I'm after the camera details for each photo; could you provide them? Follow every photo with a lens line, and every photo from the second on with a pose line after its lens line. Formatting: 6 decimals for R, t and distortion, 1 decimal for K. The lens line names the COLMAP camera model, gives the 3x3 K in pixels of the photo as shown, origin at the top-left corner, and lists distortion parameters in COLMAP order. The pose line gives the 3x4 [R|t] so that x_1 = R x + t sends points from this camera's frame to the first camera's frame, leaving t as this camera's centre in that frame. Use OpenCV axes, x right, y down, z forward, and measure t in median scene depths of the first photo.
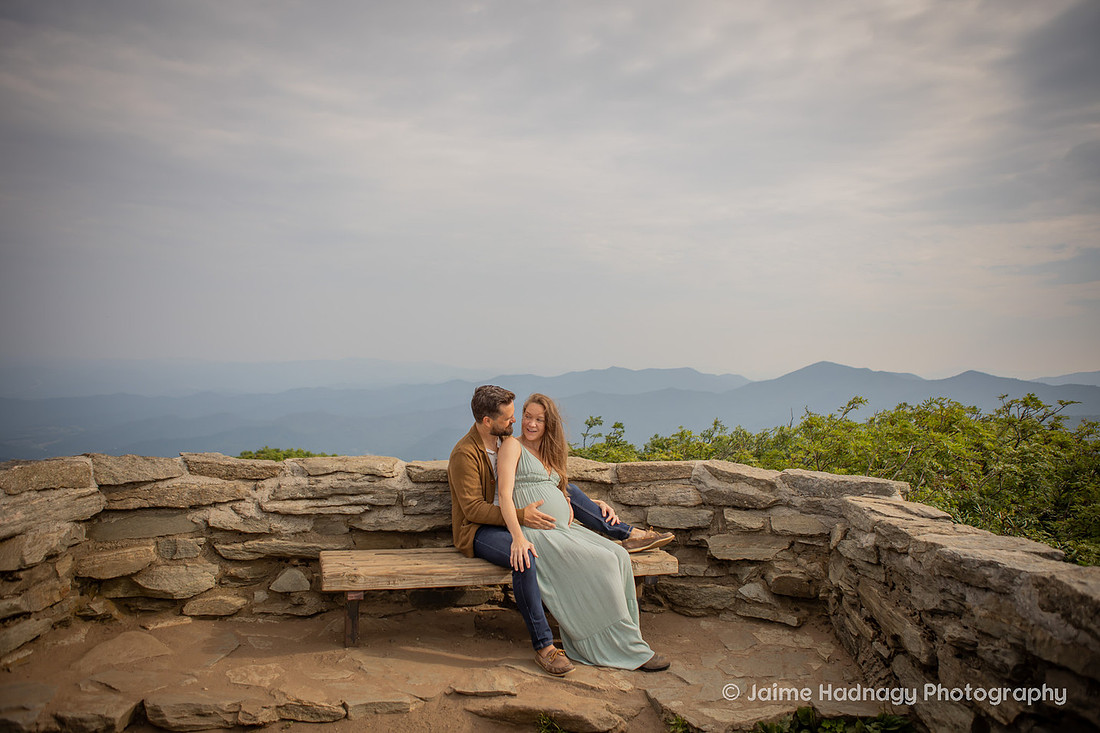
lens RADIAL K [[761.4, 0, 548.7], [0, 761.4, 363.4], [0, 0, 1]] dist [-0.102536, 0.073600]
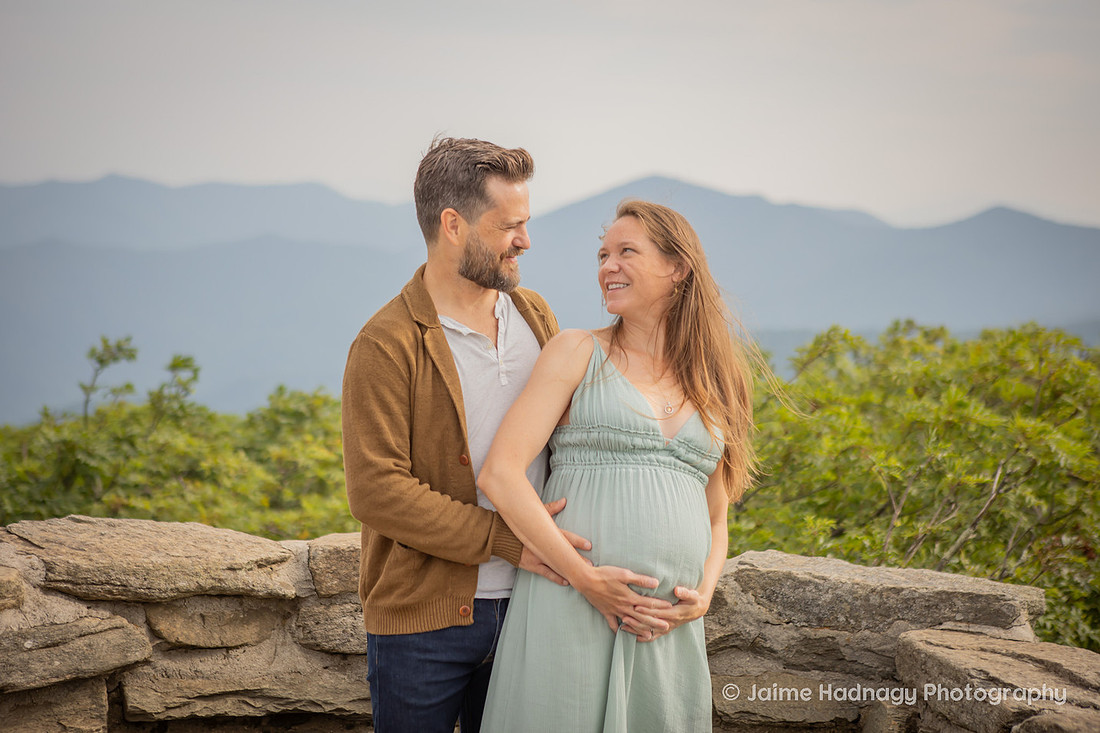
lens RADIAL K [[1991.8, 0, 543.6], [0, 1991.8, 350.9], [0, 0, 1]] dist [0.136735, -0.028976]
pose [[0.956321, 0.000047, 0.292318, -0.102337], [-0.026713, 0.995830, 0.087233, -0.059970], [-0.291095, -0.091232, 0.952334, 0.045170]]
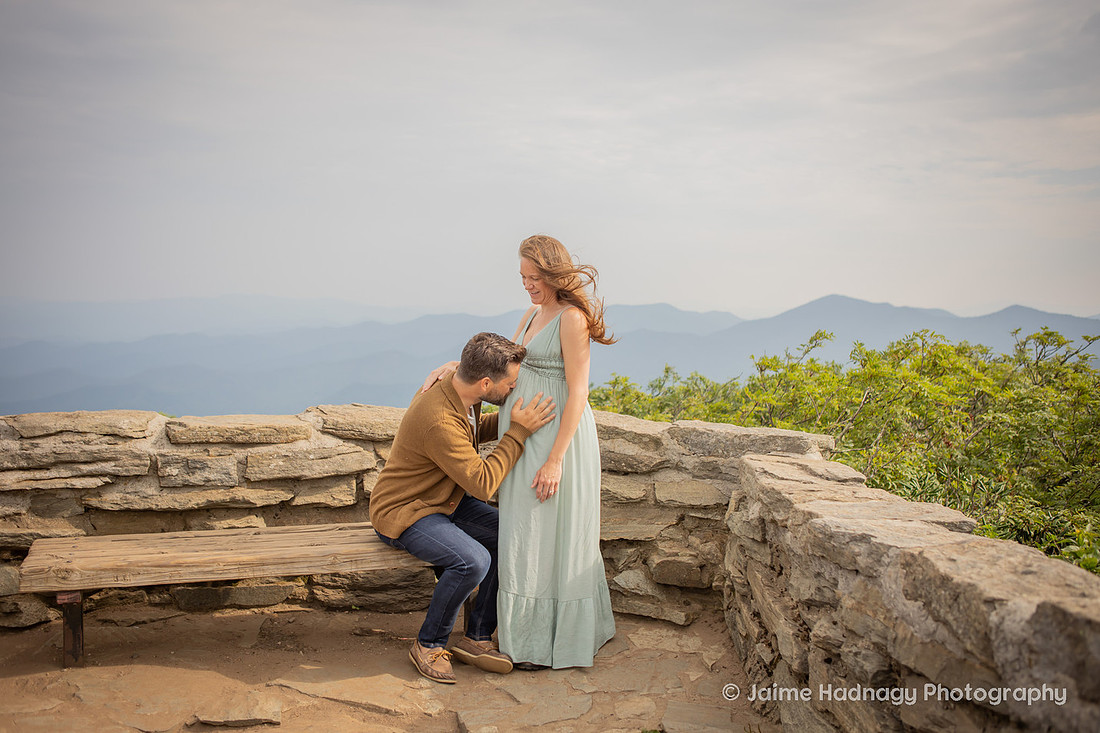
lens RADIAL K [[969.2, 0, 550.0], [0, 969.2, 366.5], [0, 0, 1]] dist [-0.100338, 0.141173]
pose [[0.997950, -0.012382, 0.062789, 0.139044], [0.007988, 0.997532, 0.069758, 0.019191], [-0.063498, -0.069114, 0.995586, 0.047688]]
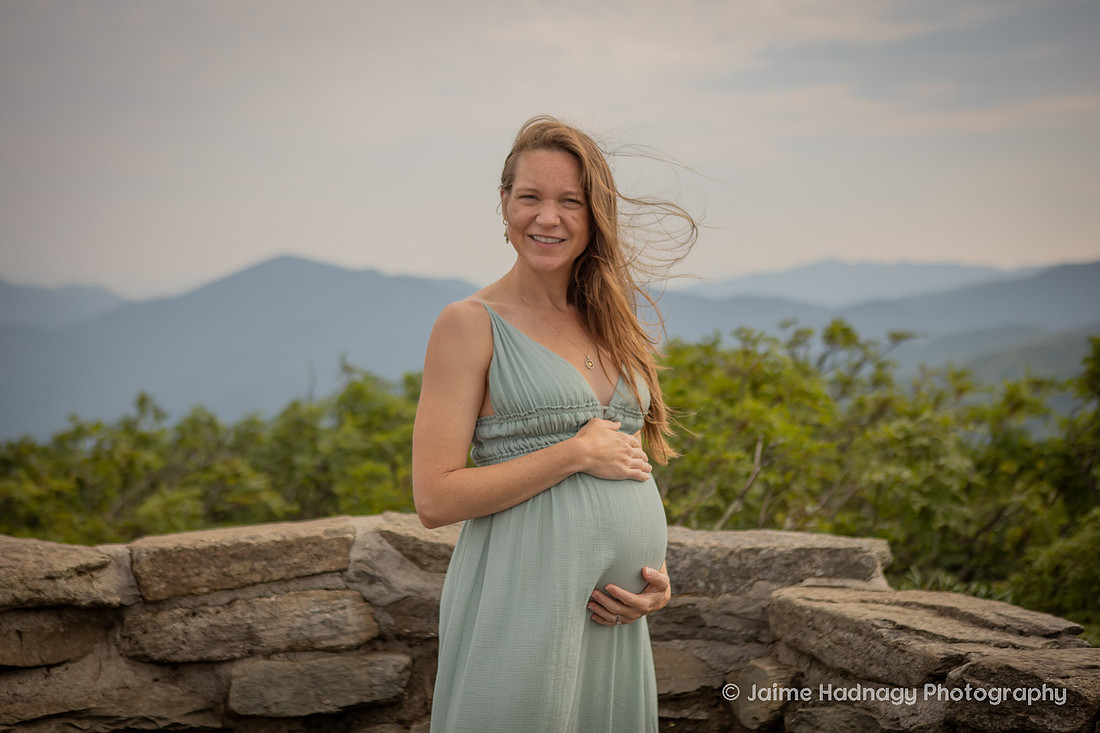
lens RADIAL K [[1700.3, 0, 530.9], [0, 1700.3, 350.6], [0, 0, 1]] dist [0.042546, 0.056246]
pose [[0.879968, -0.032503, 0.473920, -0.132384], [0.007104, 0.998445, 0.055287, 0.002911], [-0.474981, -0.045284, 0.878830, 0.282154]]
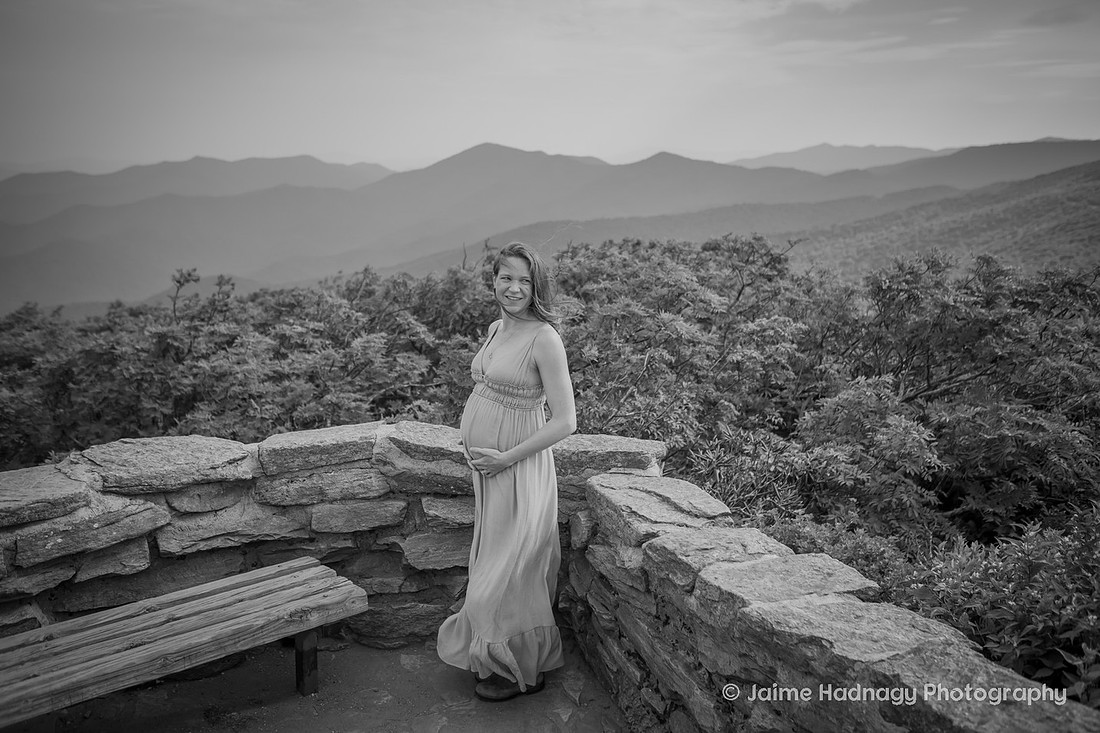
lens RADIAL K [[1031.2, 0, 550.5], [0, 1031.2, 361.7], [0, 0, 1]] dist [-0.082510, 0.115152]
pose [[0.916332, -0.097158, 0.388453, -0.019839], [0.015560, 0.978023, 0.207915, -0.142558], [-0.400116, -0.184475, 0.897706, 0.128919]]
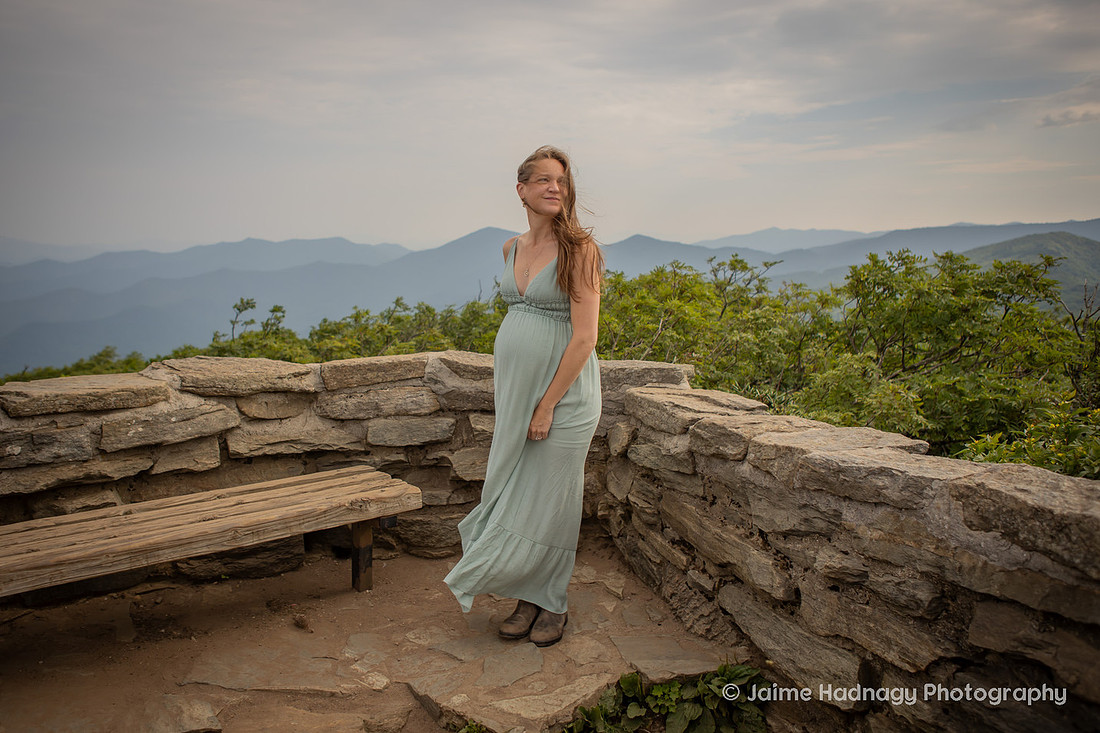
lens RADIAL K [[877.1, 0, 520.9], [0, 877.1, 325.1], [0, 0, 1]] dist [-0.108554, 0.091635]
pose [[0.925893, -0.055965, 0.373618, -0.048772], [0.015937, 0.993872, 0.109380, 0.009006], [-0.377450, -0.095320, 0.921111, 0.198305]]
